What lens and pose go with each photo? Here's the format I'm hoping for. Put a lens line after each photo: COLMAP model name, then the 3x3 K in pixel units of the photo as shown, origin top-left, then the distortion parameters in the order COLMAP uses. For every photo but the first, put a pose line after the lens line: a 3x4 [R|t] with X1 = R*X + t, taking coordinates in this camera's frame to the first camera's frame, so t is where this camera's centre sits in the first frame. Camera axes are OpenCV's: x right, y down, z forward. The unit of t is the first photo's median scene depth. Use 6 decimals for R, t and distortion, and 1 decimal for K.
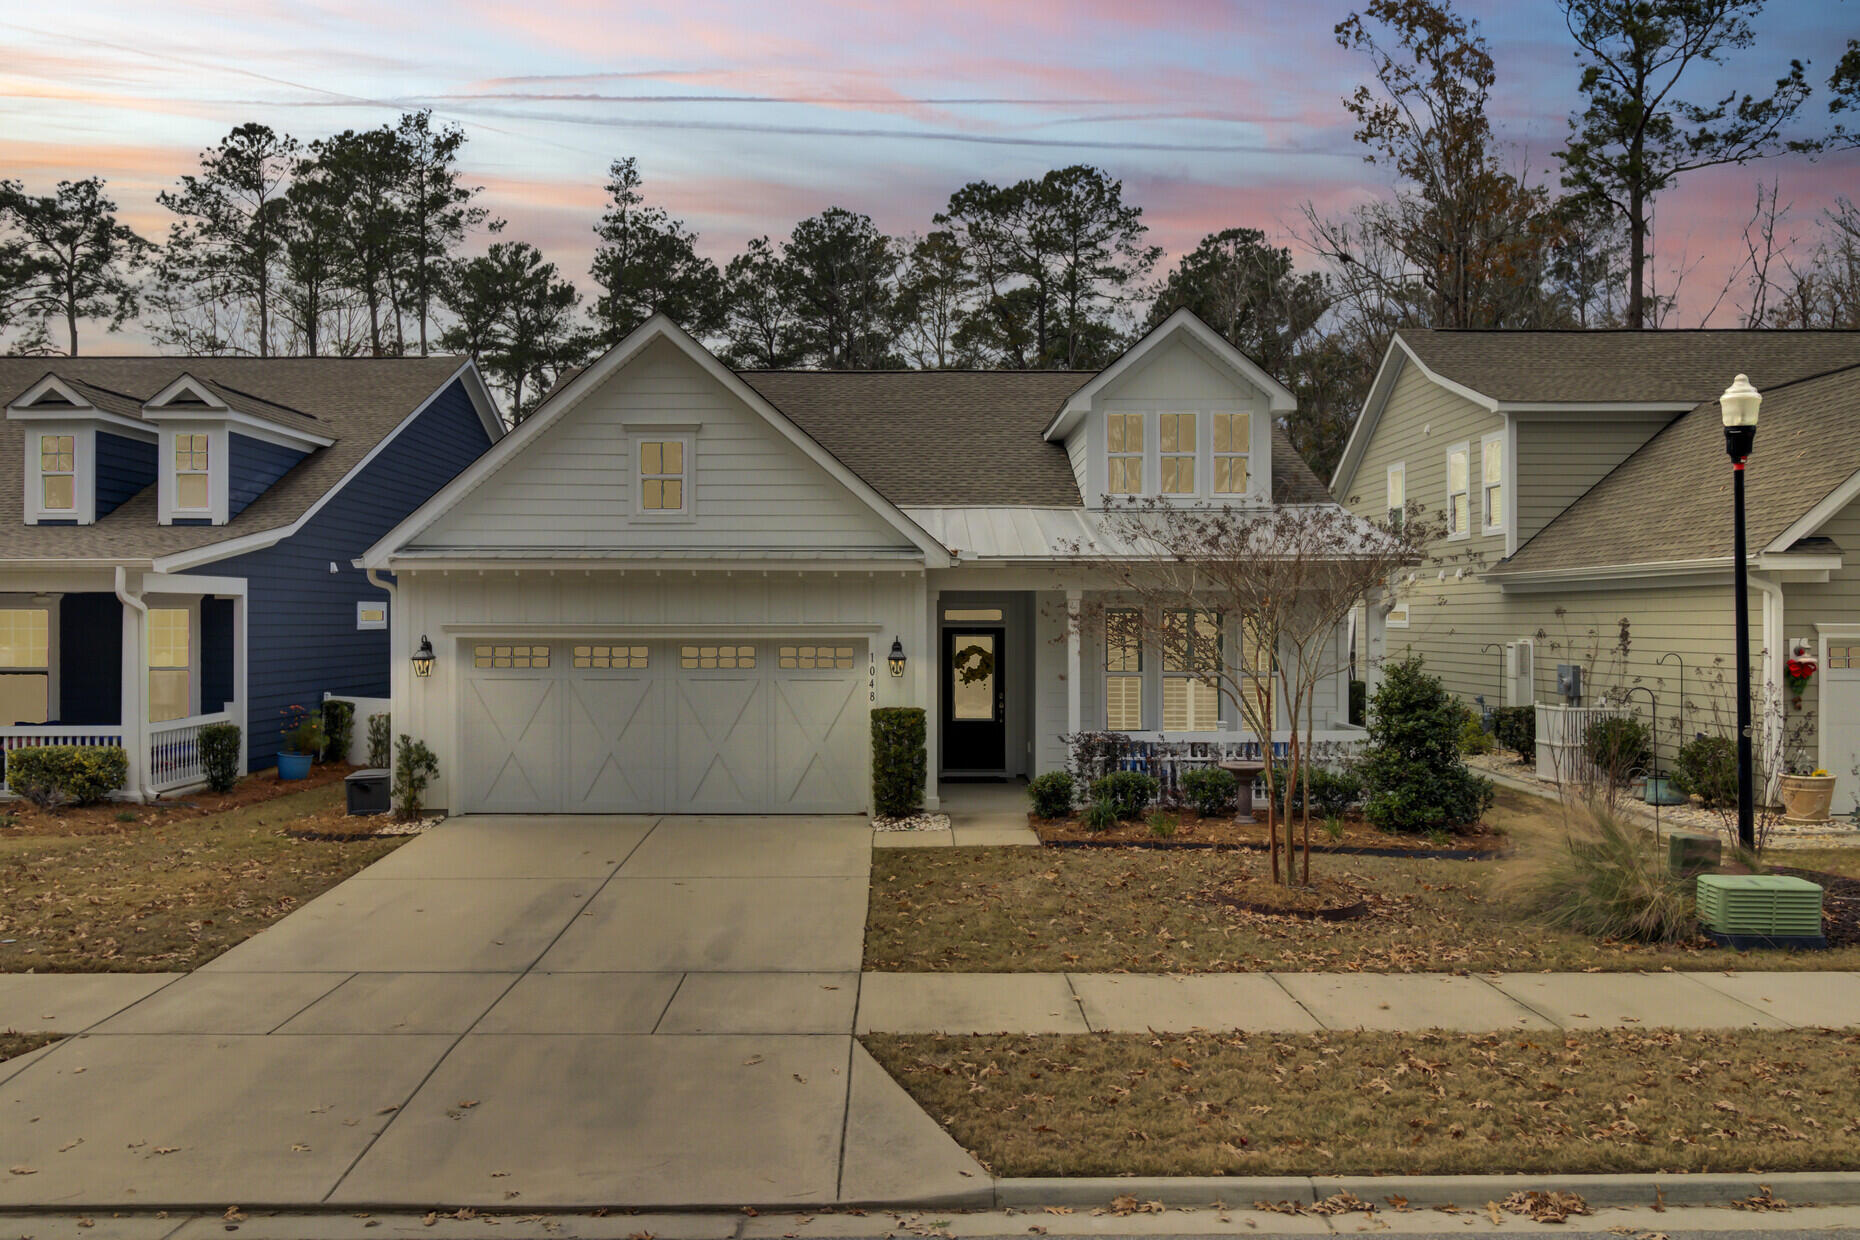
lens RADIAL K [[1462.8, 0, 916.7], [0, 1462.8, 624.3], [0, 0, 1]] dist [0.006921, -0.003784]
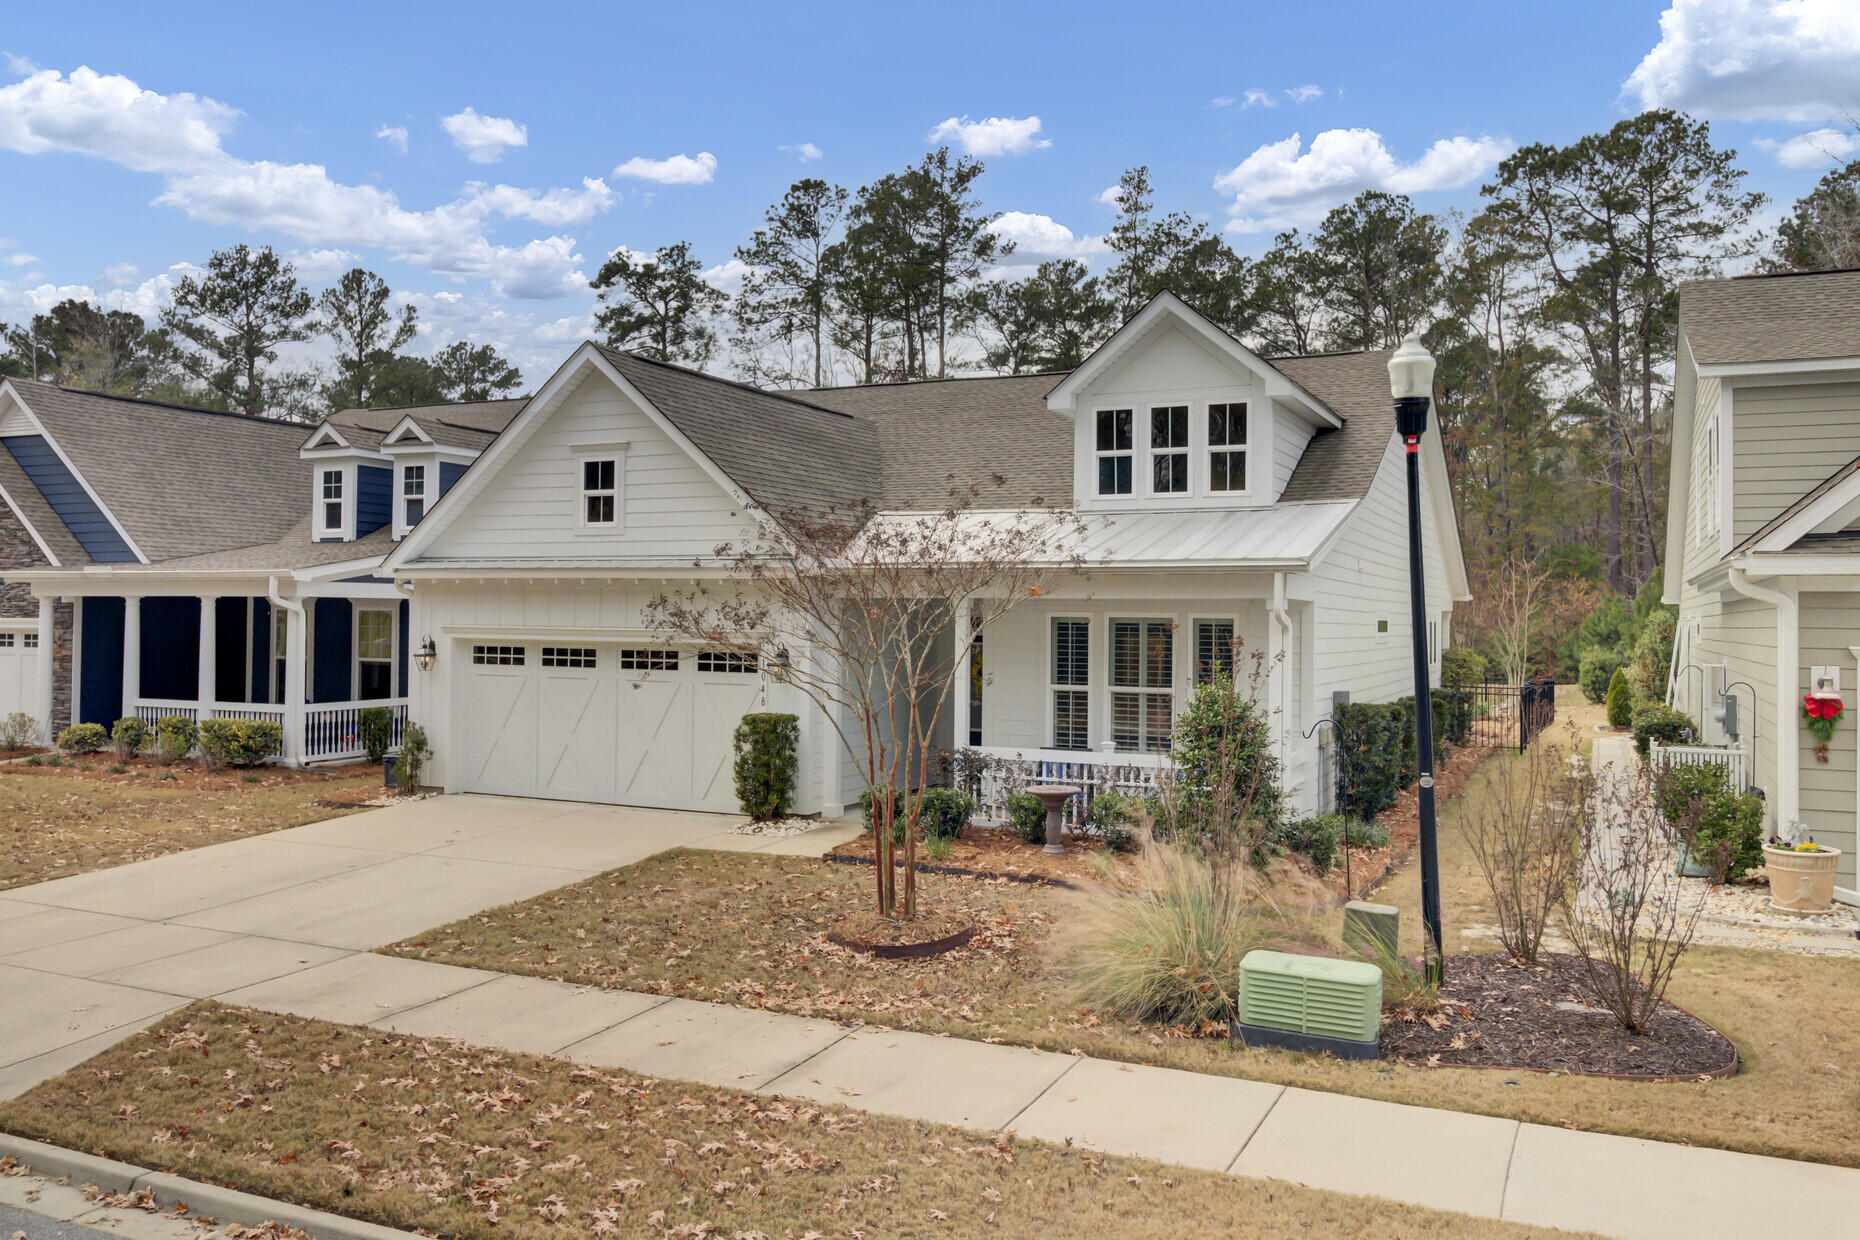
lens RADIAL K [[1467.0, 0, 912.3], [0, 1467.0, 593.4], [0, 0, 1]] dist [0.001682, -0.002435]
pose [[0.900009, 0.002269, -0.435865, 0.167394], [-0.012497, 0.999710, -0.020600, -0.002094], [0.435692, 0.023987, 0.899776, 0.040919]]
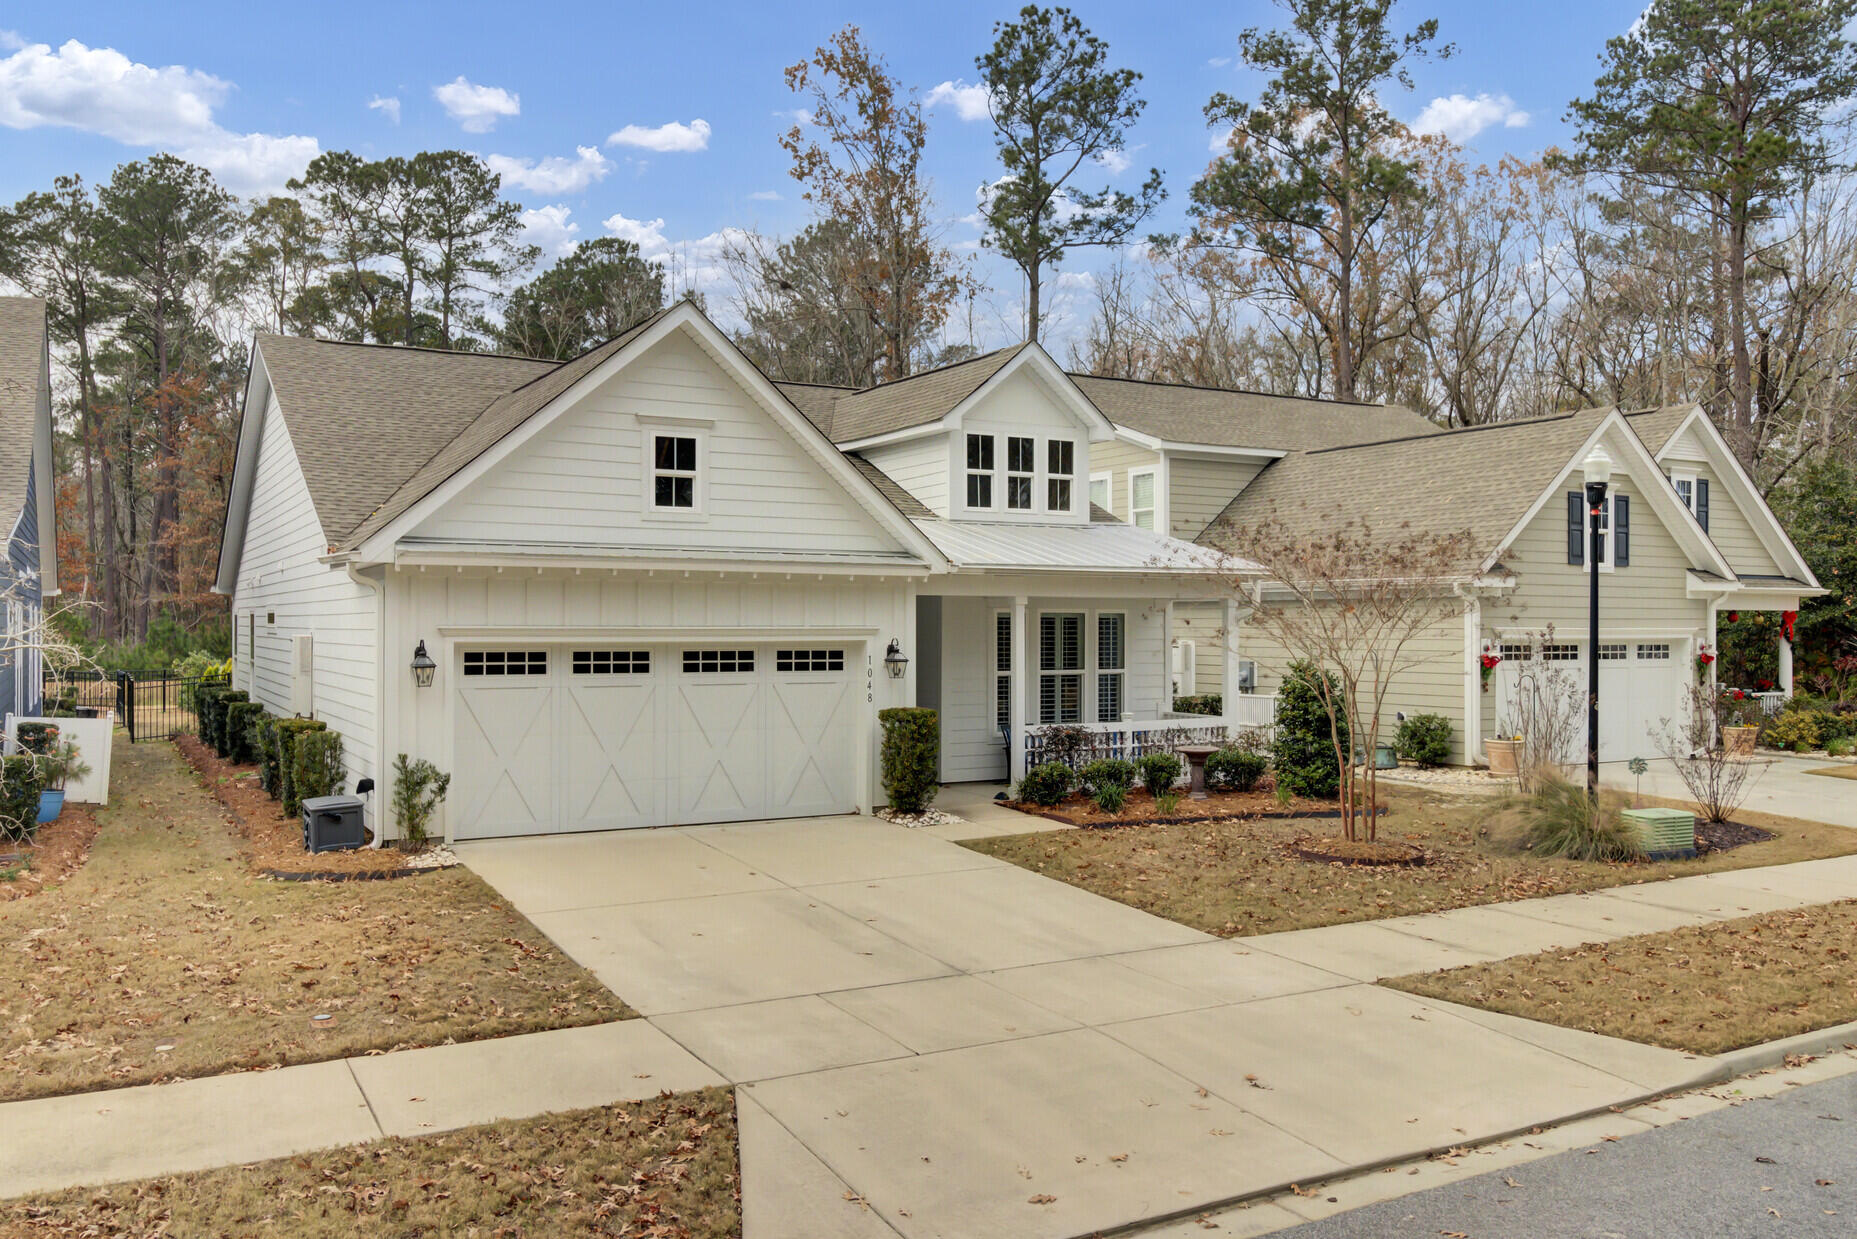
lens RADIAL K [[1460.4, 0, 915.2], [0, 1460.4, 623.8], [0, 0, 1]] dist [0.006921, -0.003784]
pose [[0.872929, 0.001527, 0.487845, -0.164869], [0.000401, 0.999993, -0.003849, 0.000464], [-0.487847, 0.003556, 0.872922, 0.030518]]
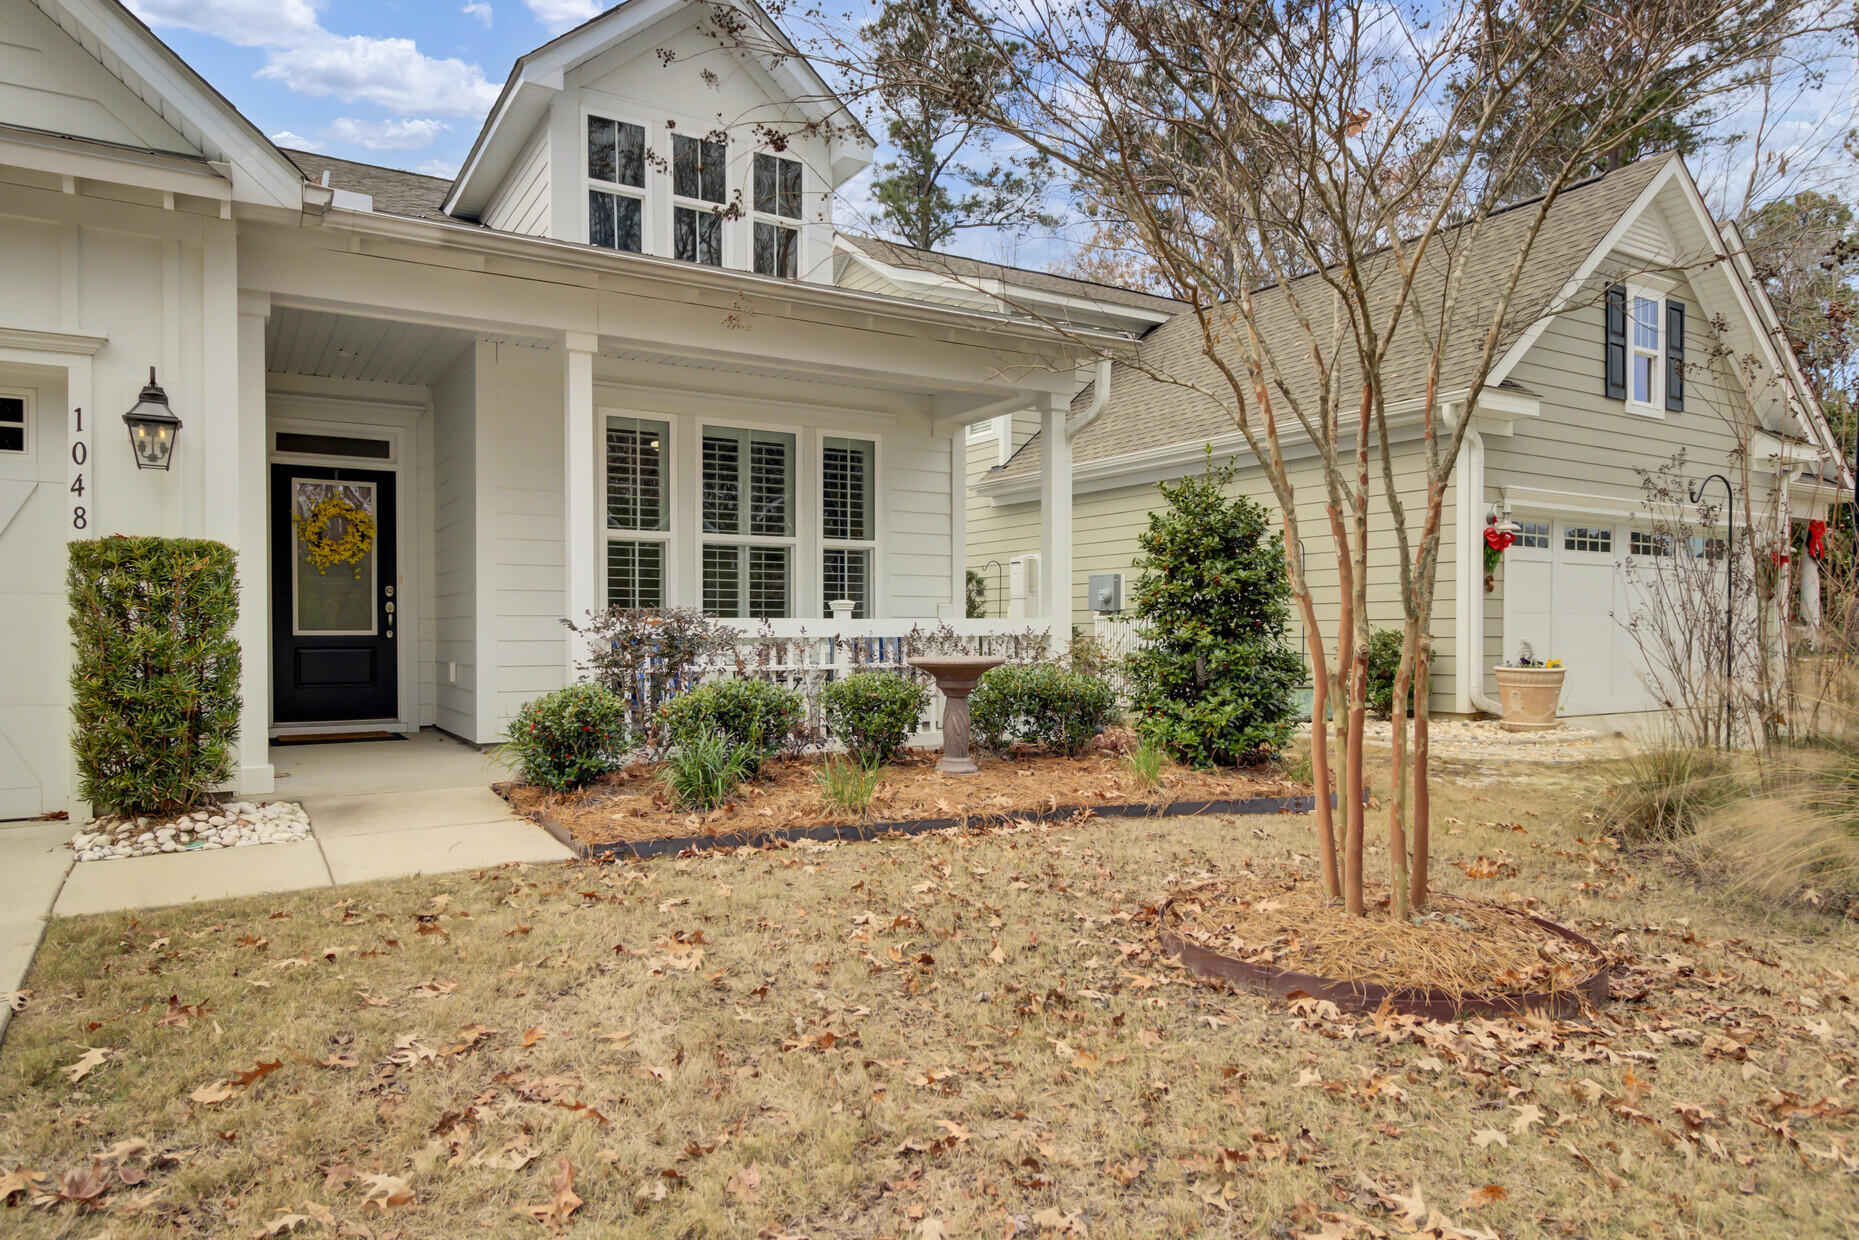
lens RADIAL K [[1159.6, 0, 913.8], [0, 1159.6, 641.2], [0, 0, 1]] dist [0.001801, 0.000412]
pose [[0.859479, -0.005291, 0.511144, 0.000937], [0.003715, 0.999985, 0.004104, 0.027056], [-0.511158, -0.001629, 0.859486, 0.202363]]
